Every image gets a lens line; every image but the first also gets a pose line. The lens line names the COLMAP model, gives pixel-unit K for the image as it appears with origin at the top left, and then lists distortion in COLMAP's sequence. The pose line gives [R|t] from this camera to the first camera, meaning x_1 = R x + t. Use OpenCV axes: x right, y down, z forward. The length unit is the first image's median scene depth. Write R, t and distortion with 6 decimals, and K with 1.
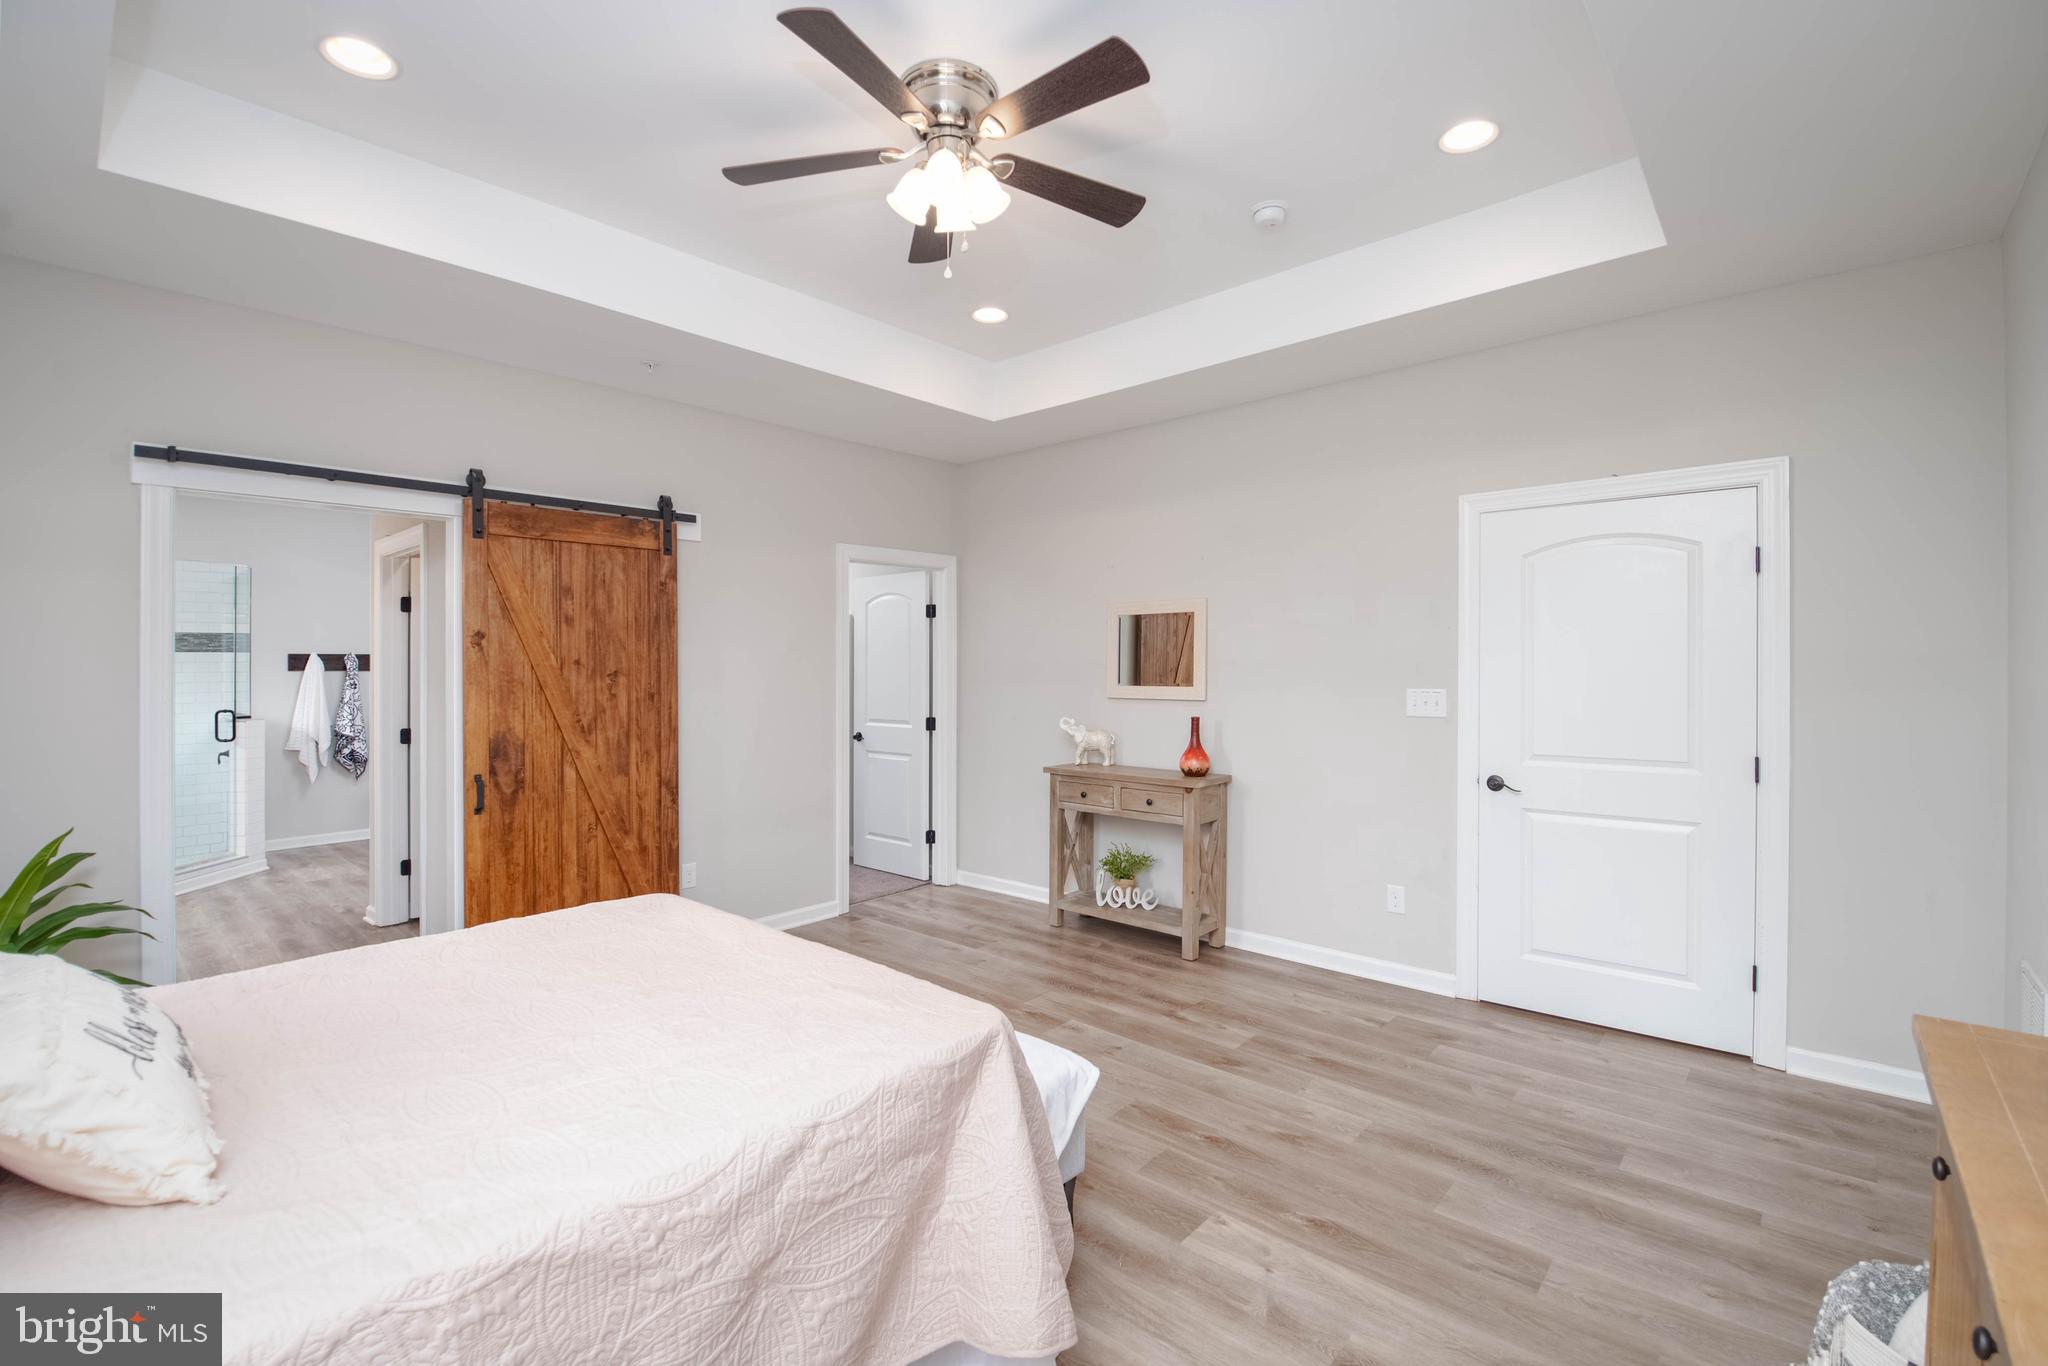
lens RADIAL K [[890.6, 0, 1027.6], [0, 890.6, 670.3], [0, 0, 1]] dist [-0.003521, -0.009706]
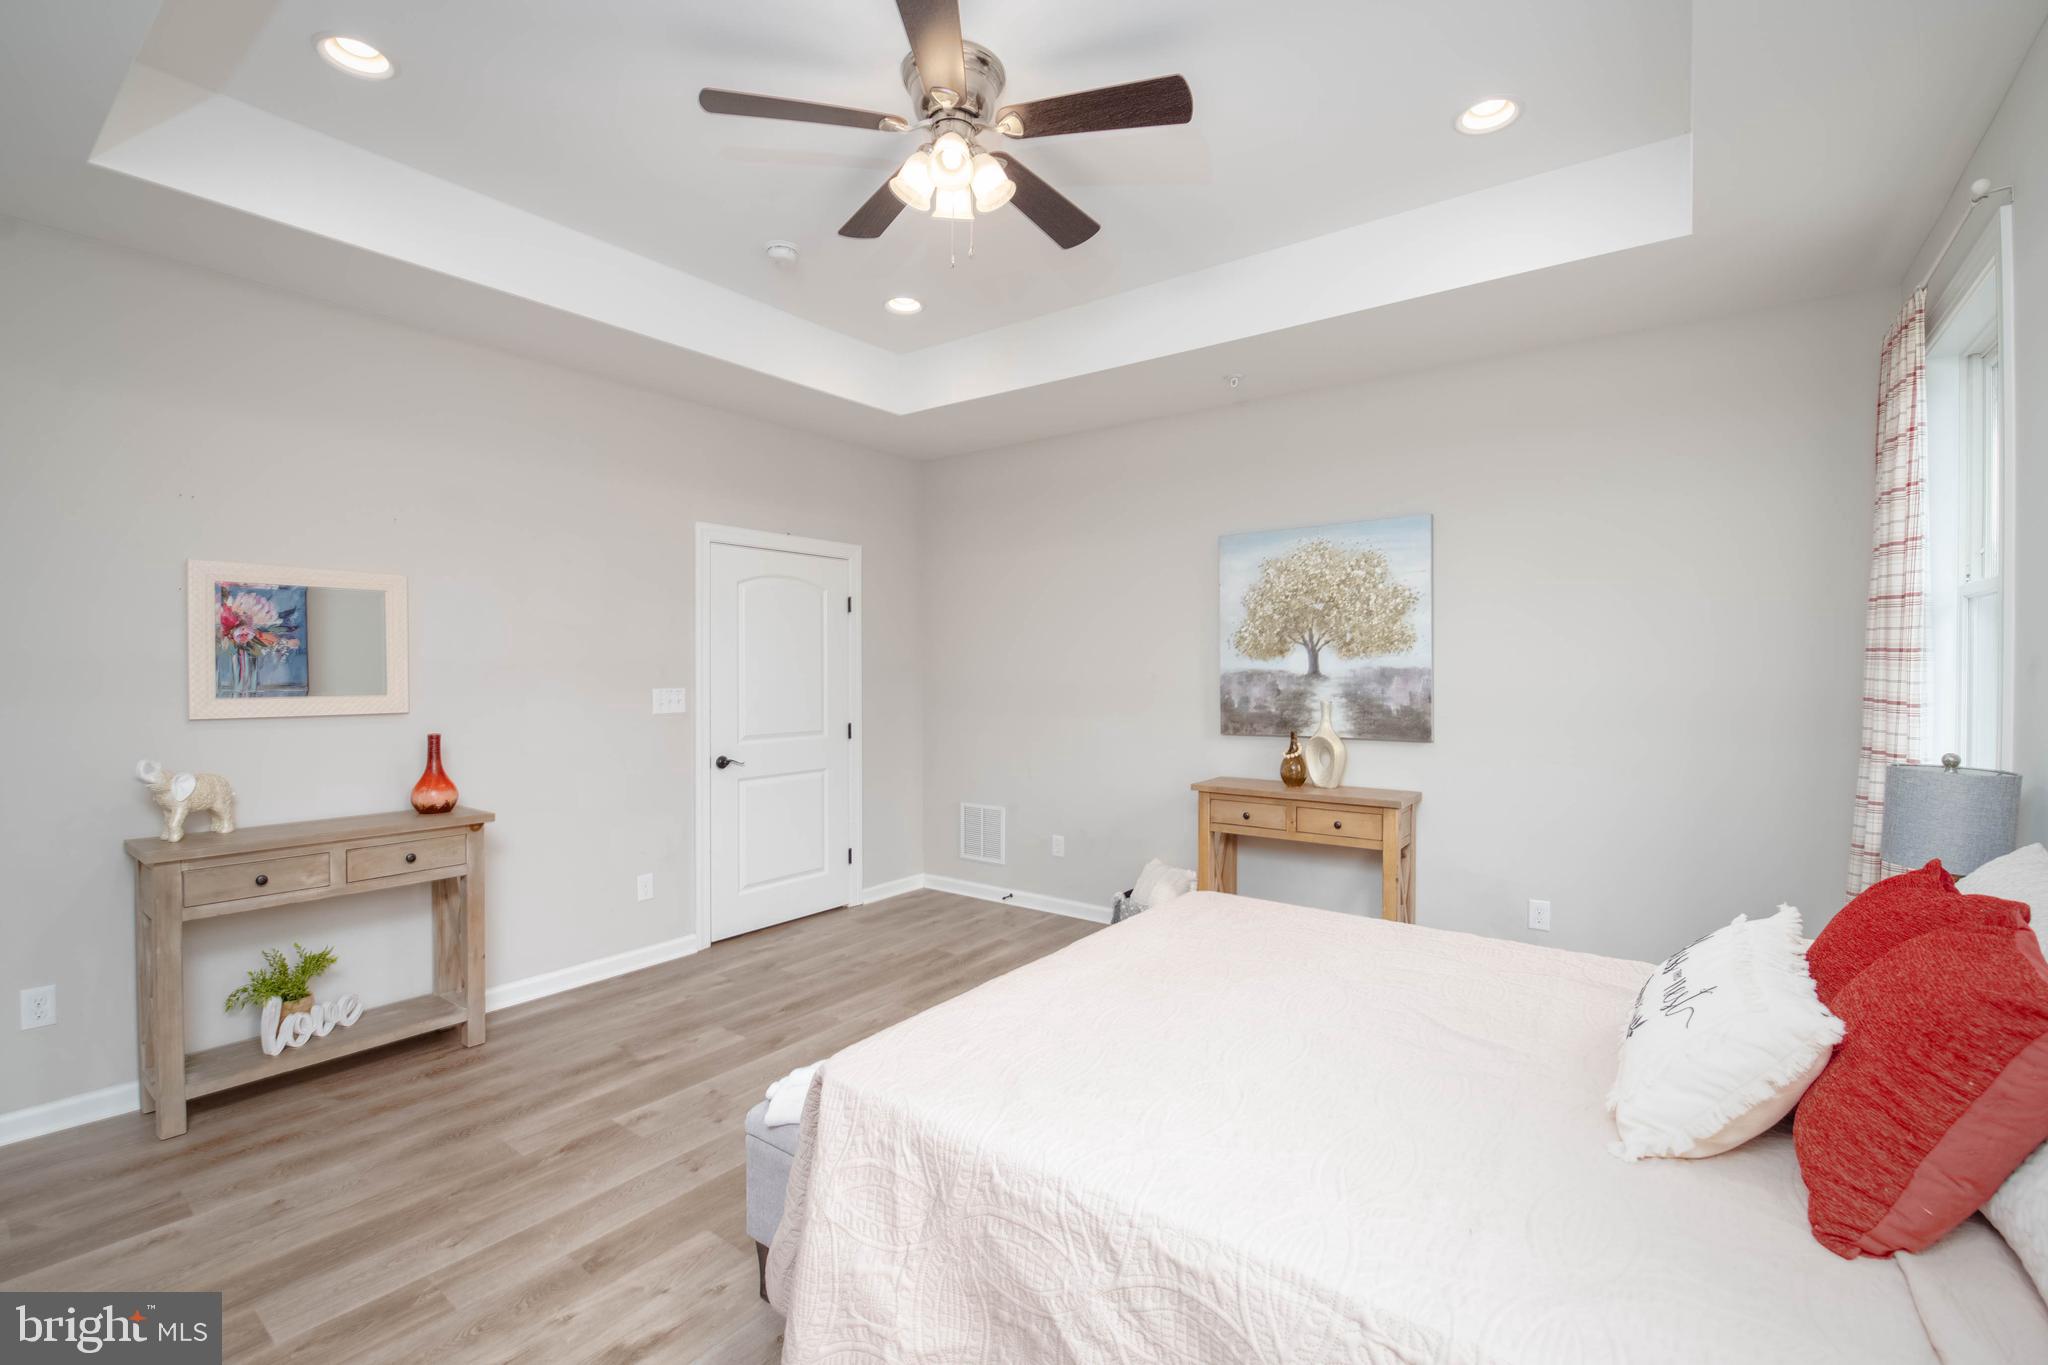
lens RADIAL K [[890.6, 0, 1027.6], [0, 890.6, 669.8], [0, 0, 1]] dist [-0.003521, -0.009706]
pose [[-0.090116, 0.001872, 0.995929, -0.720849], [0.008973, 0.999959, -0.001068, 0.003267], [-0.995891, 0.008840, -0.090130, 0.671386]]
